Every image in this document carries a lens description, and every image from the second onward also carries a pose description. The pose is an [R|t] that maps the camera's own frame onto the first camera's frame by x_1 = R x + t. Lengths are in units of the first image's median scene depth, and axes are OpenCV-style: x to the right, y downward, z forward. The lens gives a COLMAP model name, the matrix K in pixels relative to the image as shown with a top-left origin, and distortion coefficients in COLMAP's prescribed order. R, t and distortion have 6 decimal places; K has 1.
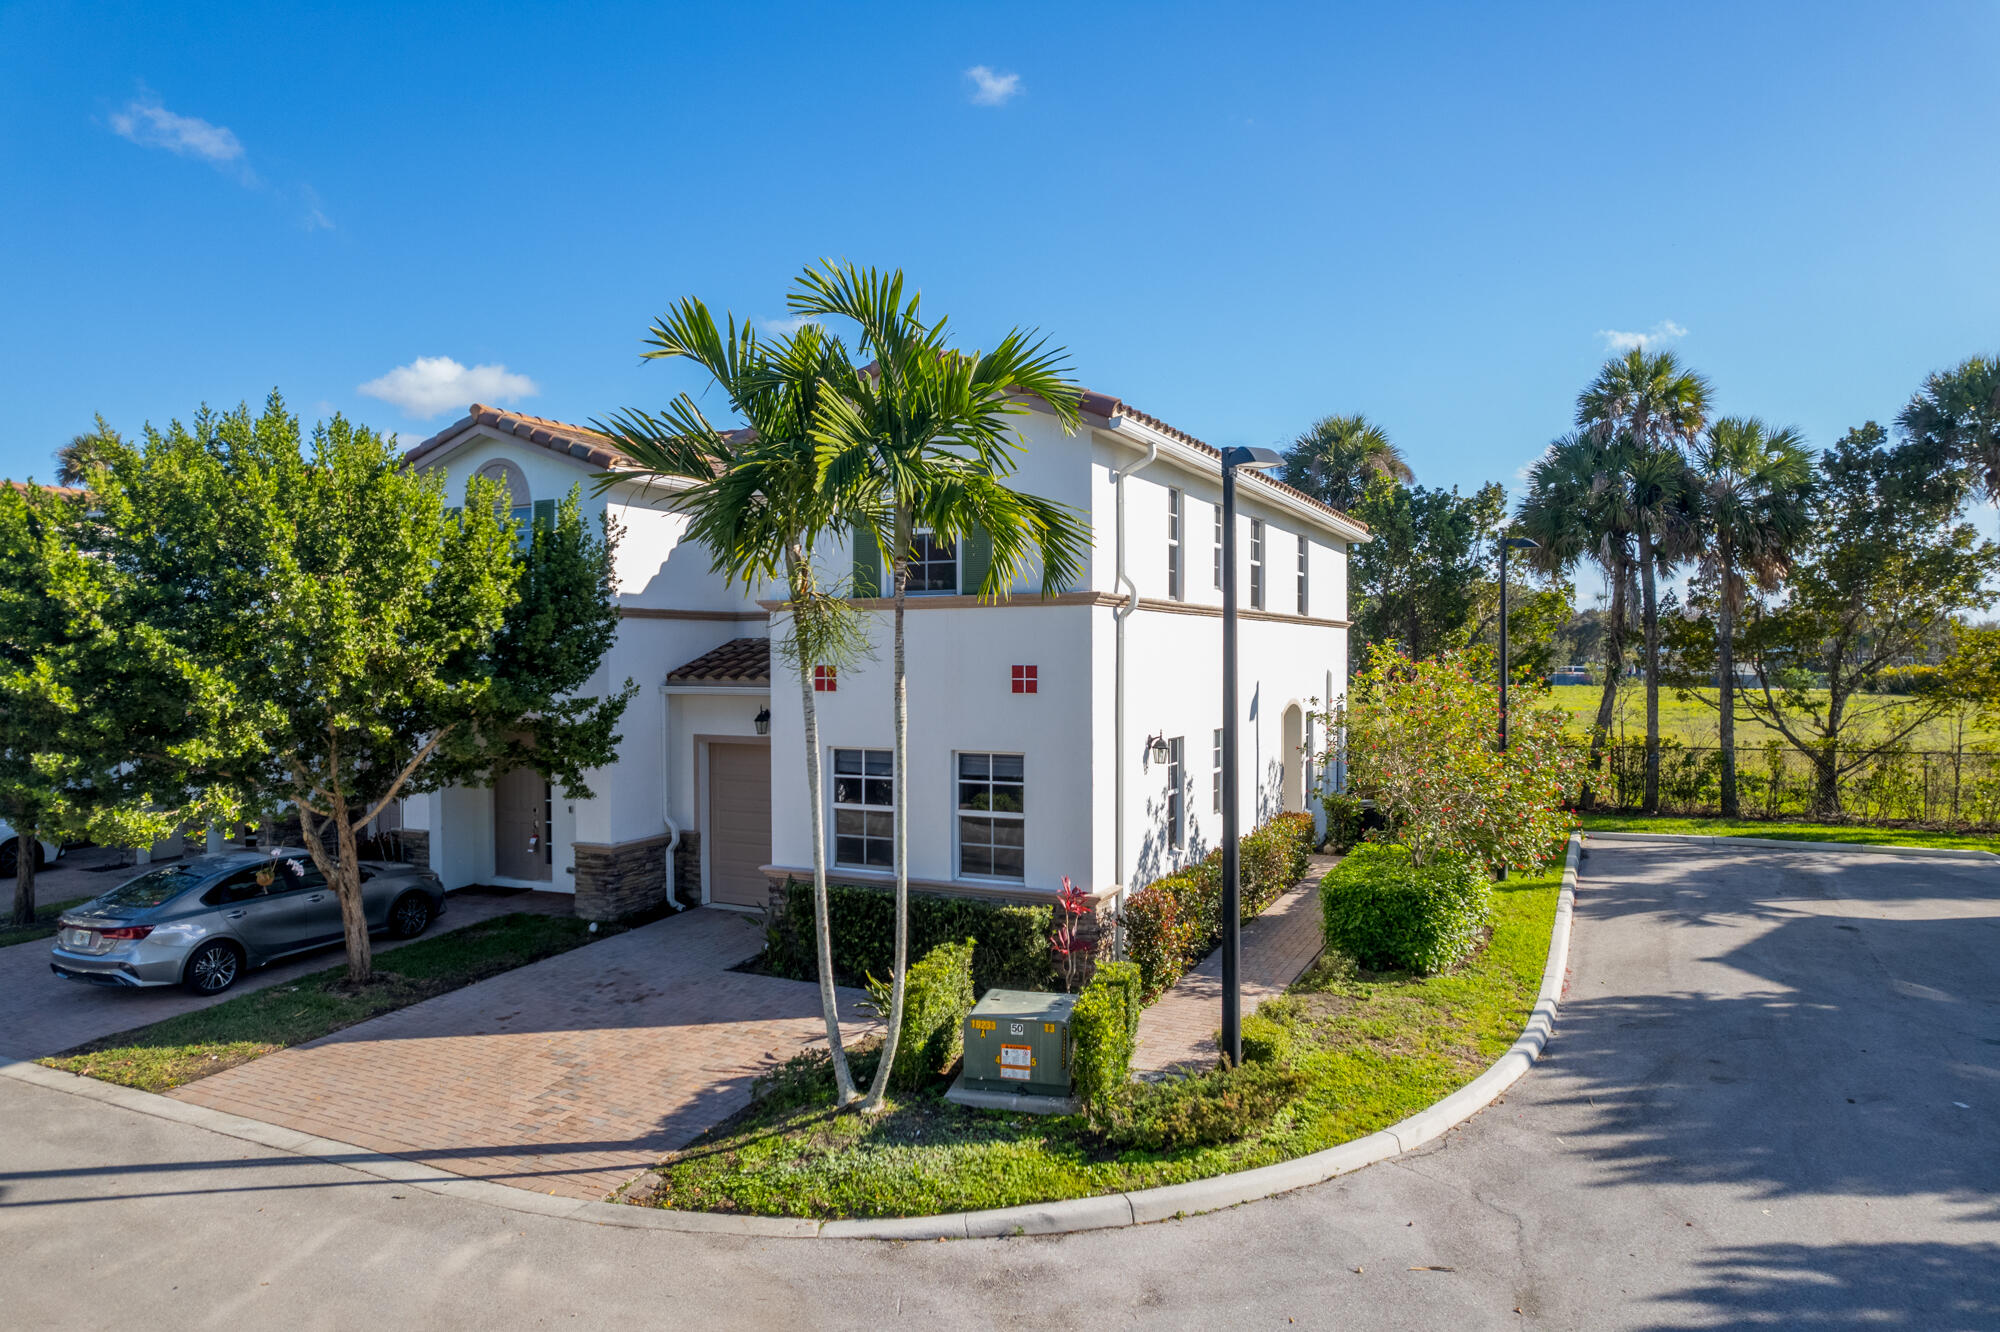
lens RADIAL K [[1250.5, 0, 1005.9], [0, 1250.5, 667.1], [0, 0, 1]] dist [-0.036357, 0.023171]
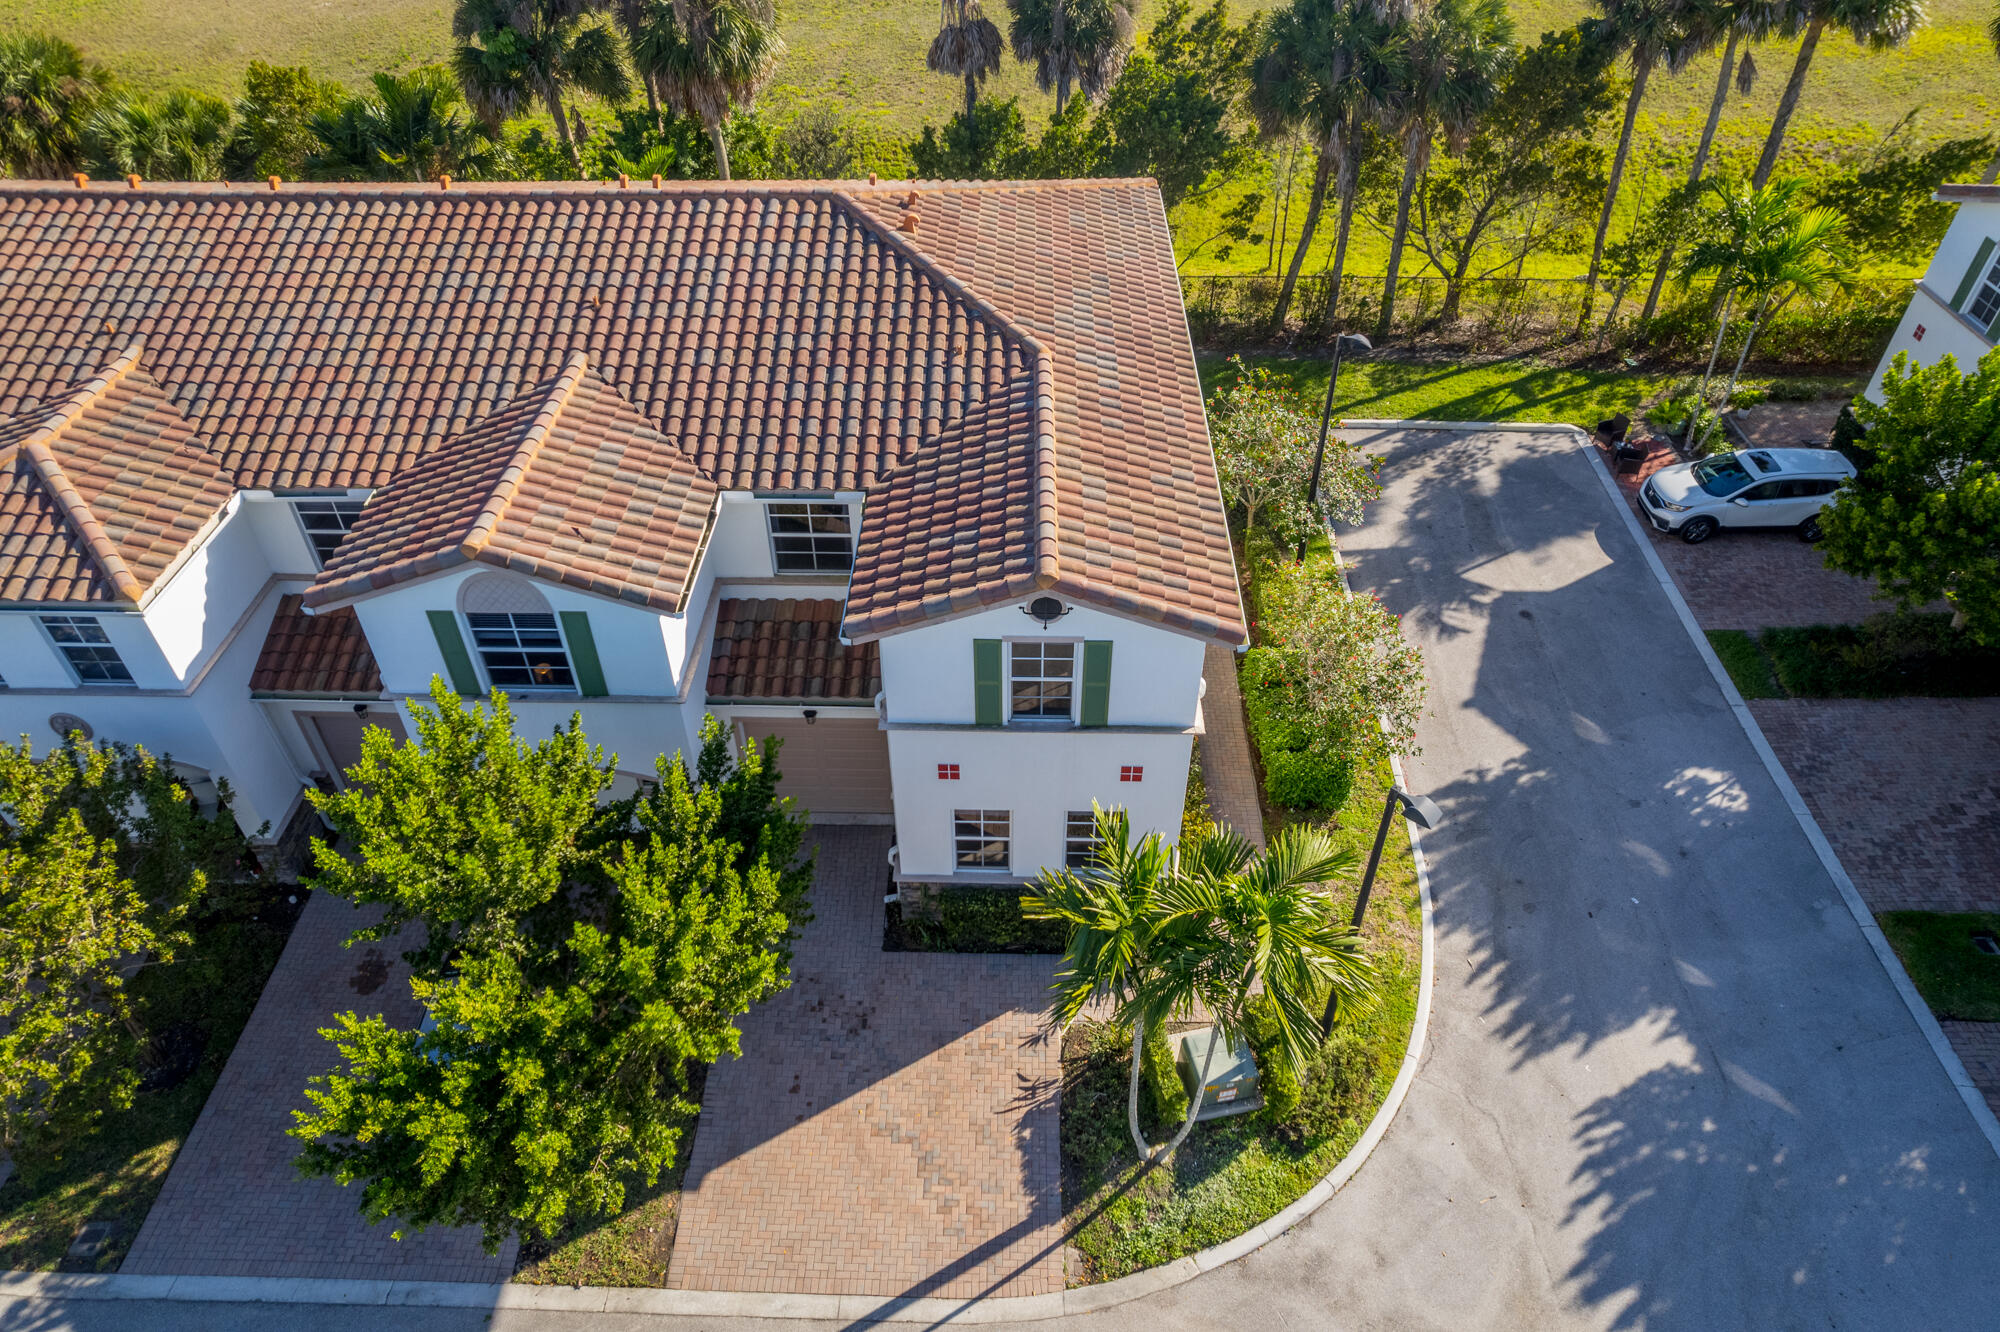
lens RADIAL K [[1250.5, 0, 1008.7], [0, 1250.5, 672.9], [0, 0, 1]] dist [-0.036357, 0.023171]
pose [[0.911586, -0.270454, 0.309621, -0.515380], [0.002789, 0.757186, 0.653193, -0.996700], [-0.411099, -0.594578, 0.690995, 0.248596]]
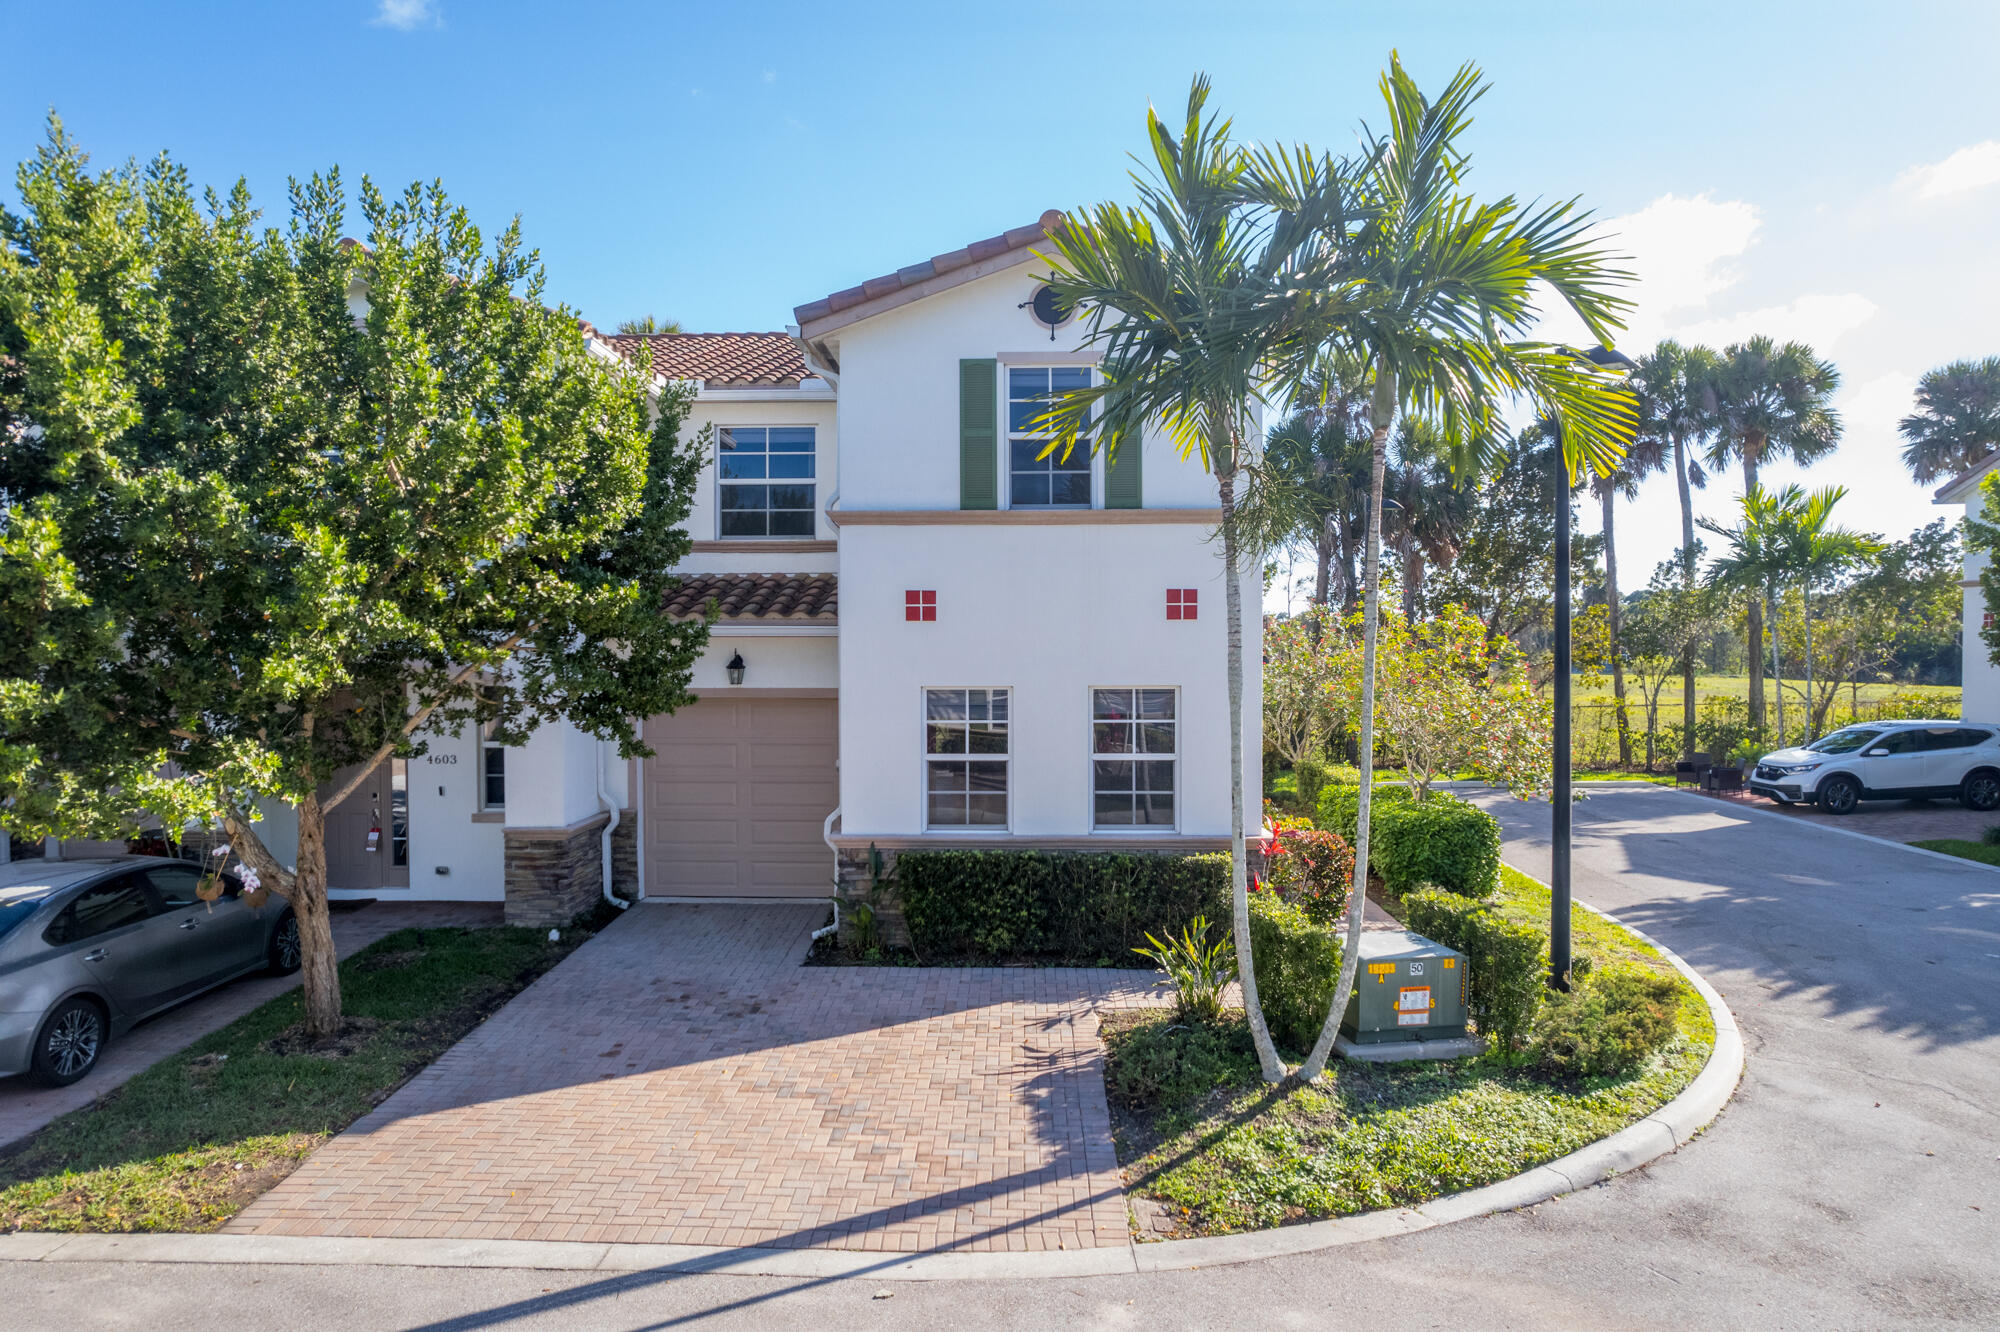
lens RADIAL K [[1250.5, 0, 1003.6], [0, 1250.5, 662.4], [0, 0, 1]] dist [-0.036357, 0.023171]
pose [[0.913708, -0.004019, 0.406352, -0.515315], [0.004825, 0.999988, -0.000958, 0.057011], [-0.406343, 0.002837, 0.913716, 0.248655]]
